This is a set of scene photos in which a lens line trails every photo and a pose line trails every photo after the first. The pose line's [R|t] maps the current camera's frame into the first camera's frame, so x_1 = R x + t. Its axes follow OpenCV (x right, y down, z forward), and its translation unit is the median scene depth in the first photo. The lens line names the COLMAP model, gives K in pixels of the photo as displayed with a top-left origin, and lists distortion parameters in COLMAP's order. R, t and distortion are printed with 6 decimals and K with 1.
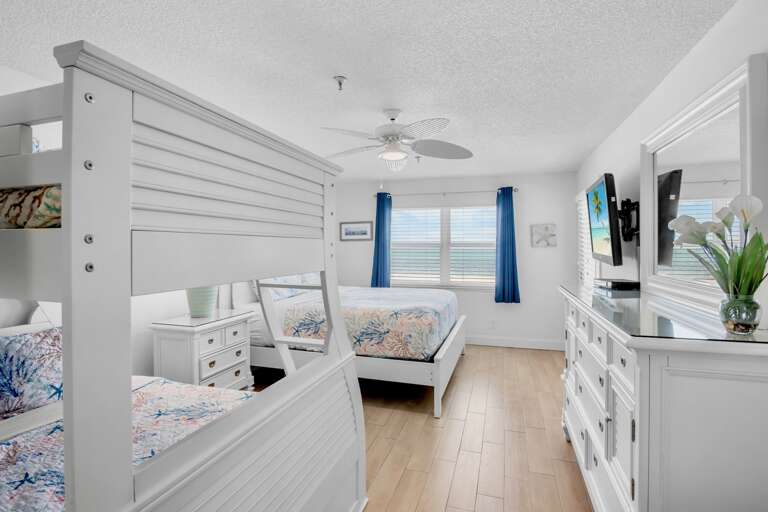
lens RADIAL K [[388.8, 0, 382.2], [0, 388.8, 243.1], [0, 0, 1]] dist [-0.014870, 0.000092]
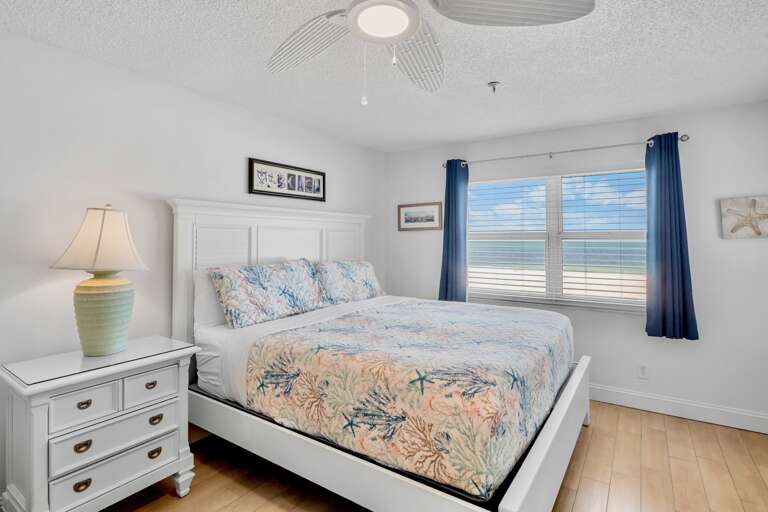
lens RADIAL K [[384.5, 0, 386.9], [0, 384.5, 225.1], [0, 0, 1]] dist [-0.018035, -0.000059]
pose [[0.958555, -0.011093, -0.284690, 0.088362], [0.003336, 0.999610, -0.027718, 0.004447], [0.284887, 0.025620, 0.958219, 0.364244]]
